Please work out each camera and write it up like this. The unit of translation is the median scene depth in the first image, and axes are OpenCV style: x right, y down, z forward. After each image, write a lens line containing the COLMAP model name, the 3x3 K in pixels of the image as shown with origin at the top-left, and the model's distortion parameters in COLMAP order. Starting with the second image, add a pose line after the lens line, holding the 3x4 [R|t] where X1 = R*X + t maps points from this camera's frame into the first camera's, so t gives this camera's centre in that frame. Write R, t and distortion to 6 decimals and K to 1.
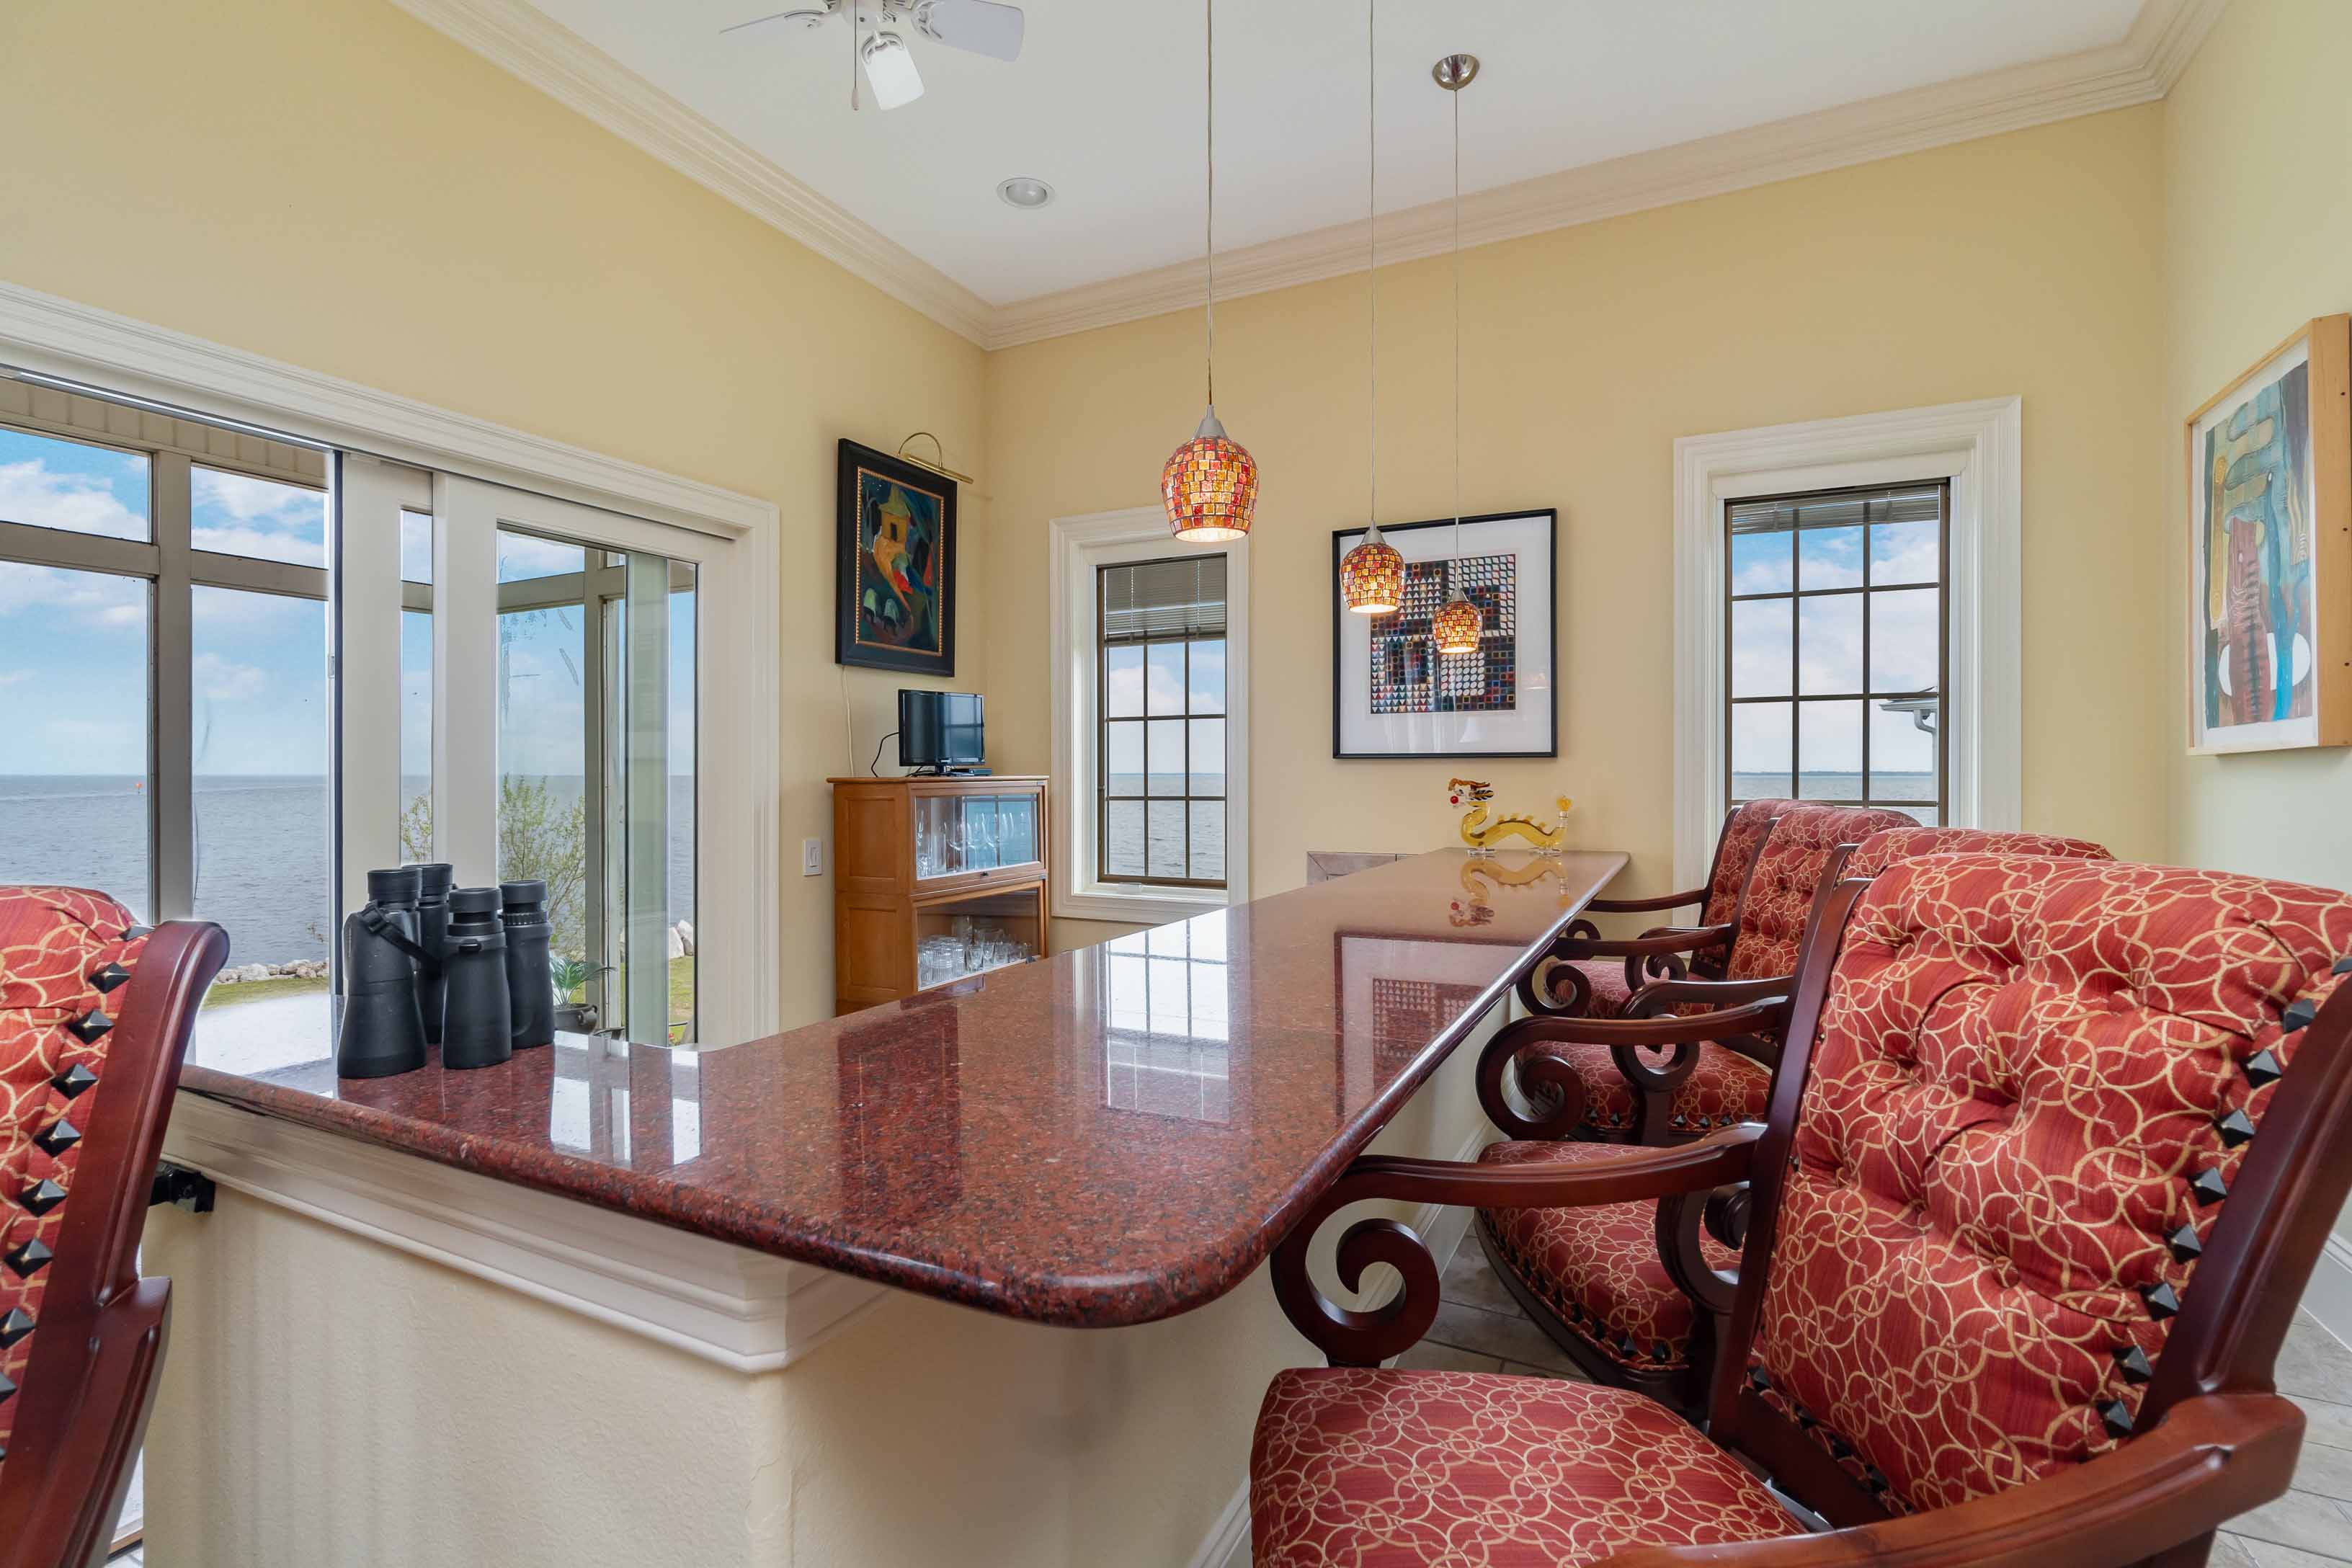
lens RADIAL K [[1067.2, 0, 1168.1], [0, 1067.2, 779.2], [0, 0, 1]] dist [-0.008071, 0.000313]
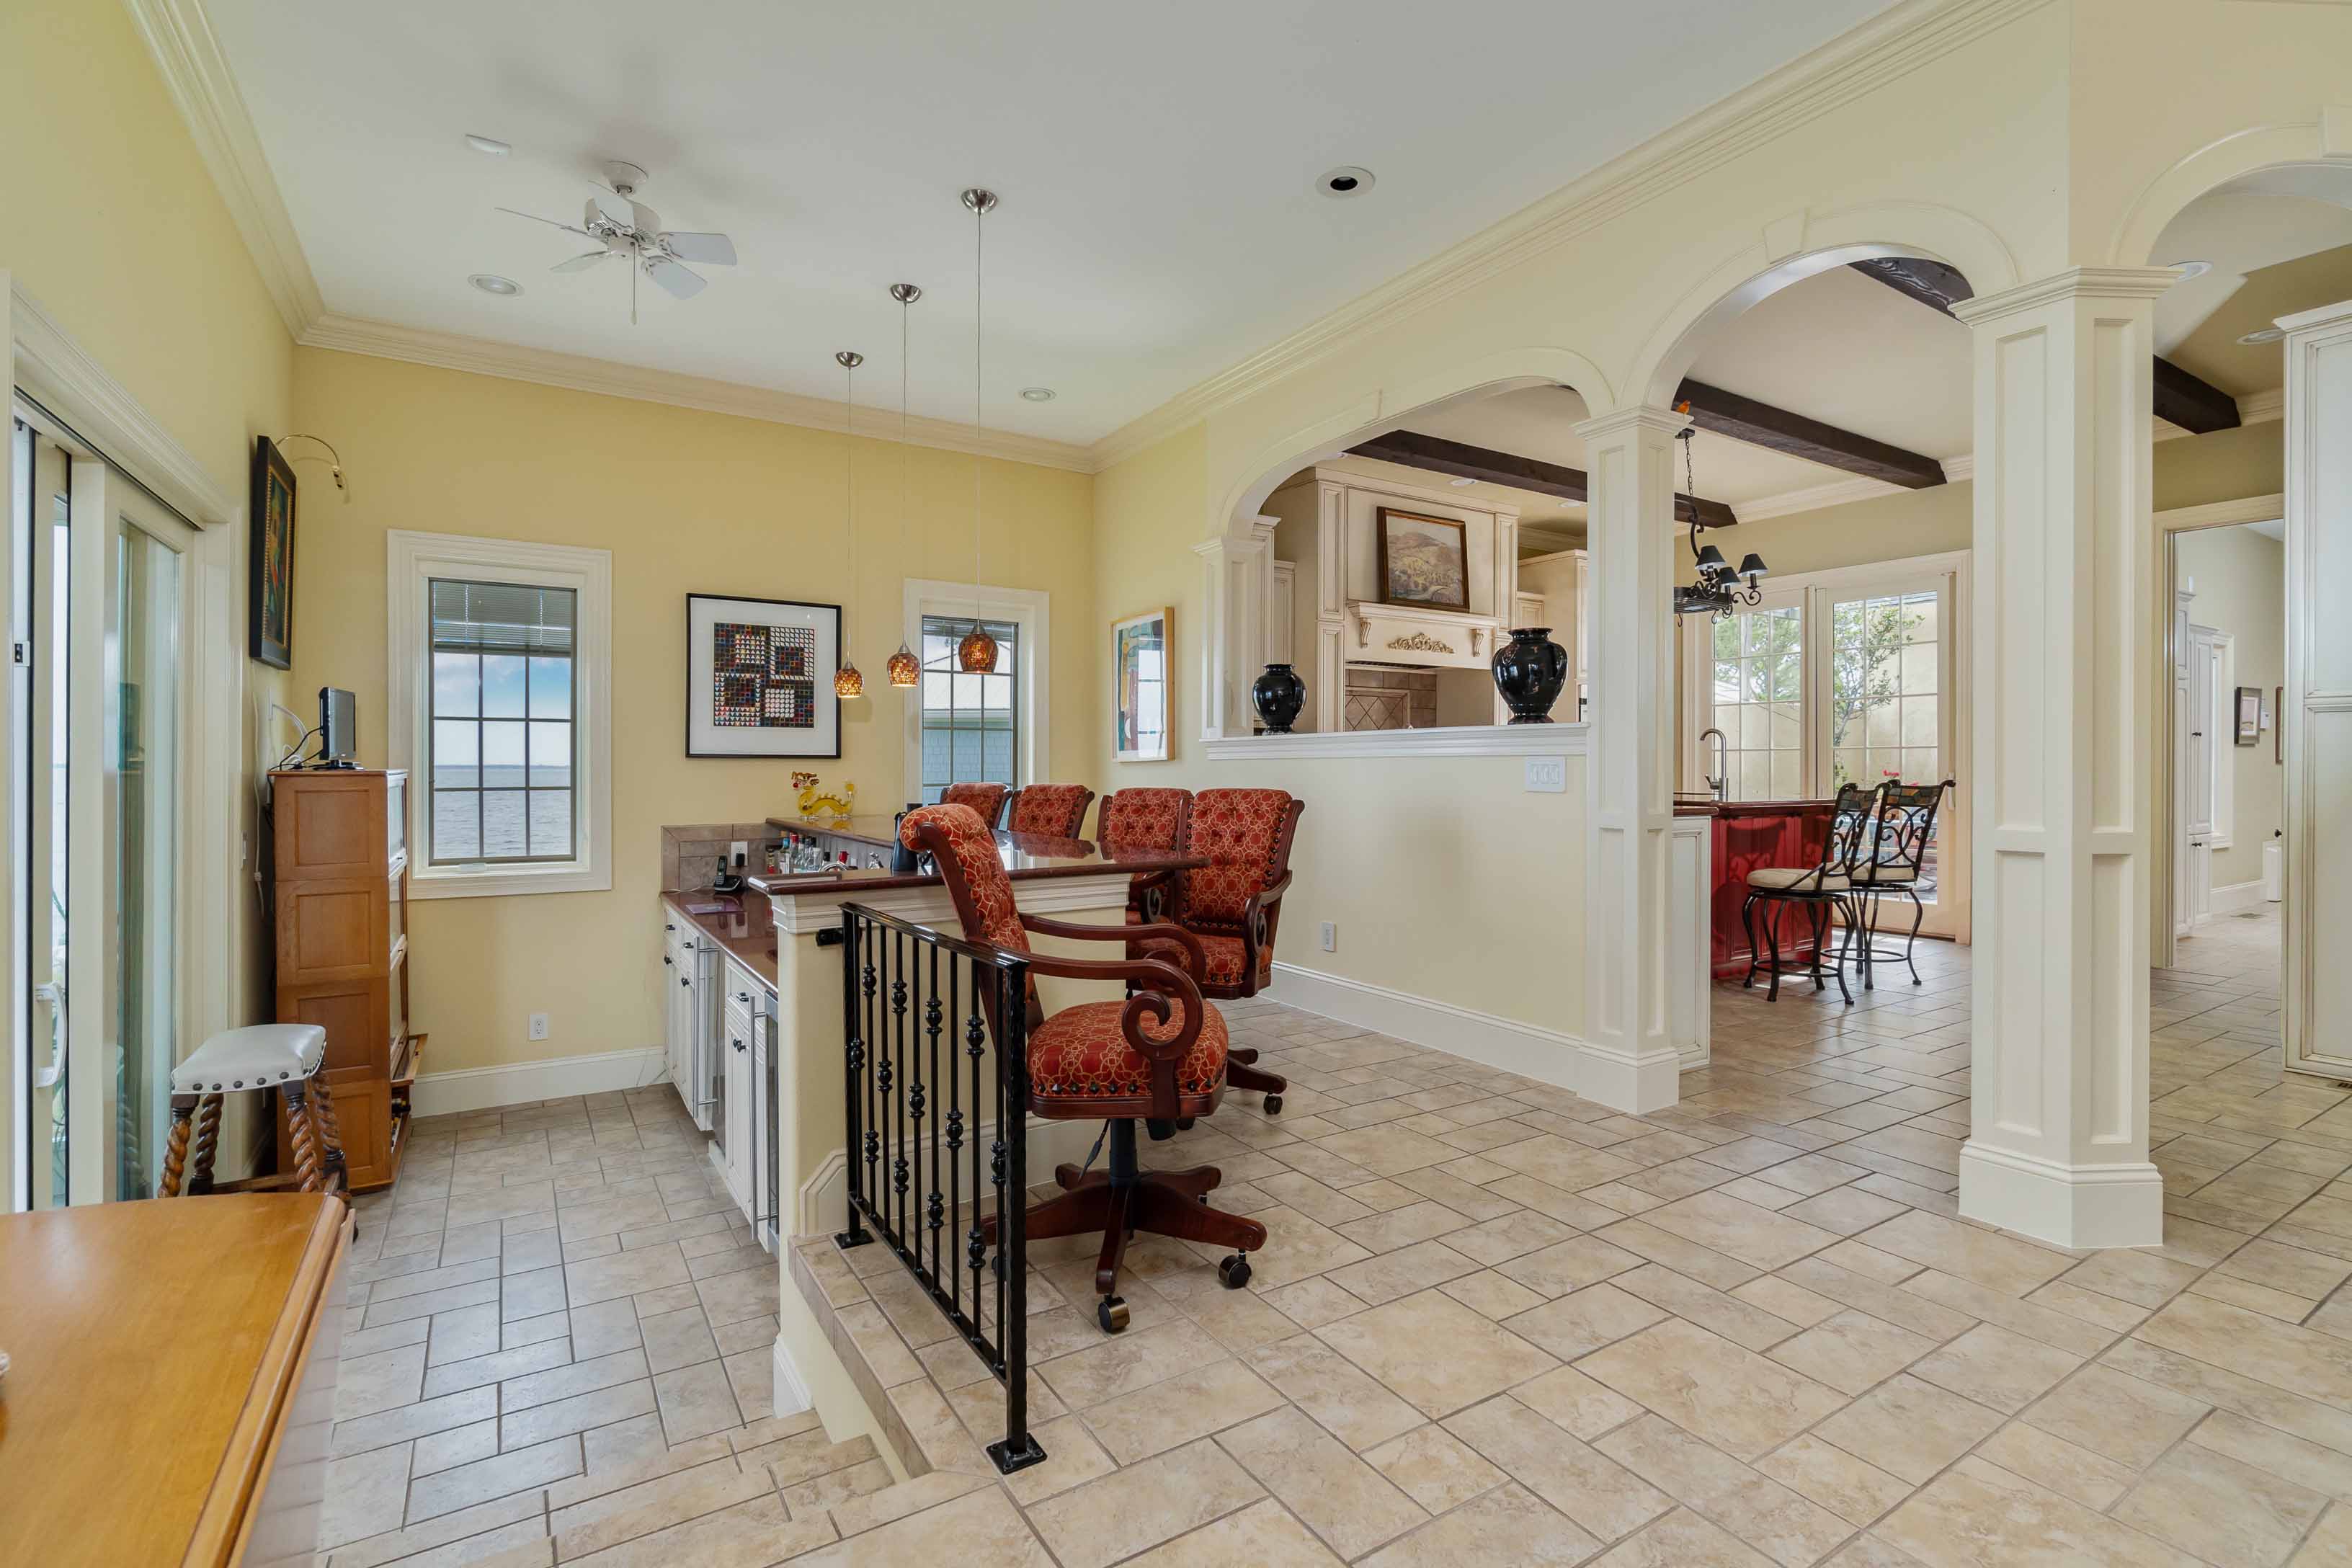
lens RADIAL K [[1071.5, 0, 1169.0], [0, 1071.5, 770.7], [0, 0, 1]] dist [-0.012331, -0.000246]
pose [[0.518760, -0.000839, 0.854919, -0.735711], [0.000718, 1.000000, 0.000546, -0.002357], [-0.854919, 0.000331, 0.518761, -0.262486]]
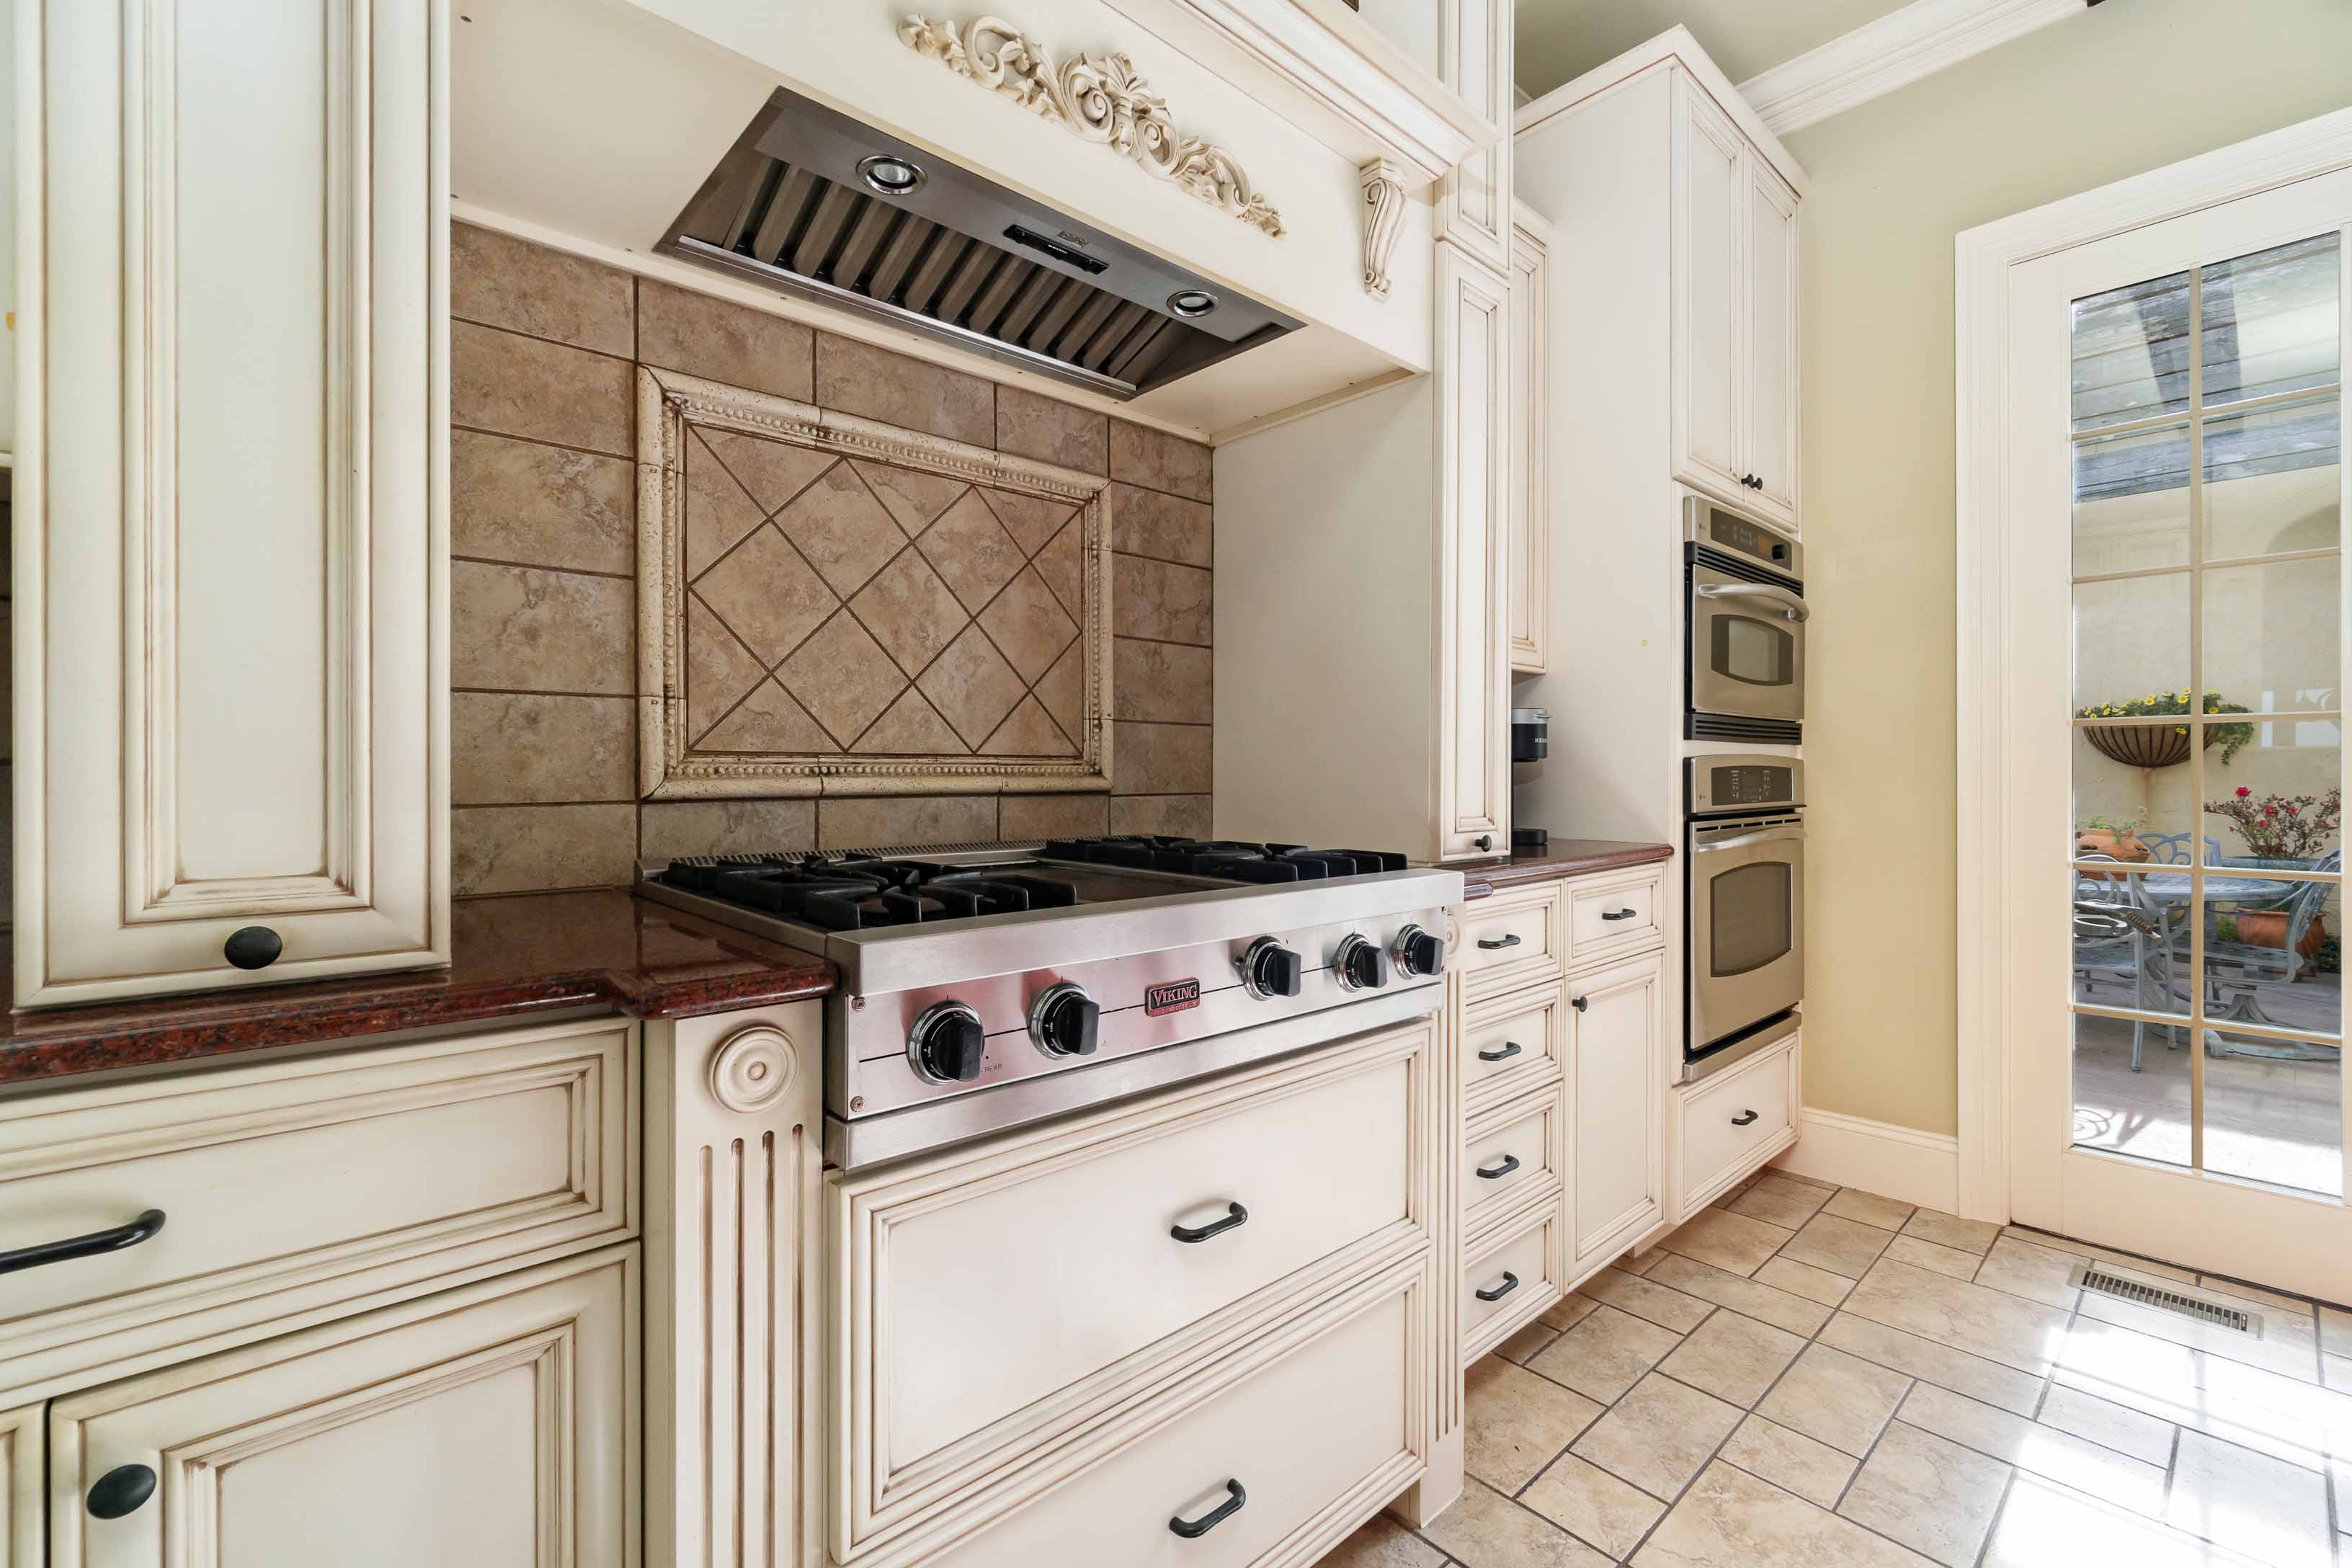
lens RADIAL K [[1008.4, 0, 1164.6], [0, 1008.4, 777.2], [0, 0, 1]] dist [-0.003591, 0.000045]
pose [[0.363525, -0.003822, 0.931577, 0.897089], [0.000777, 0.999992, 0.003800, -0.009414], [-0.931584, -0.000658, 0.363525, 0.228943]]
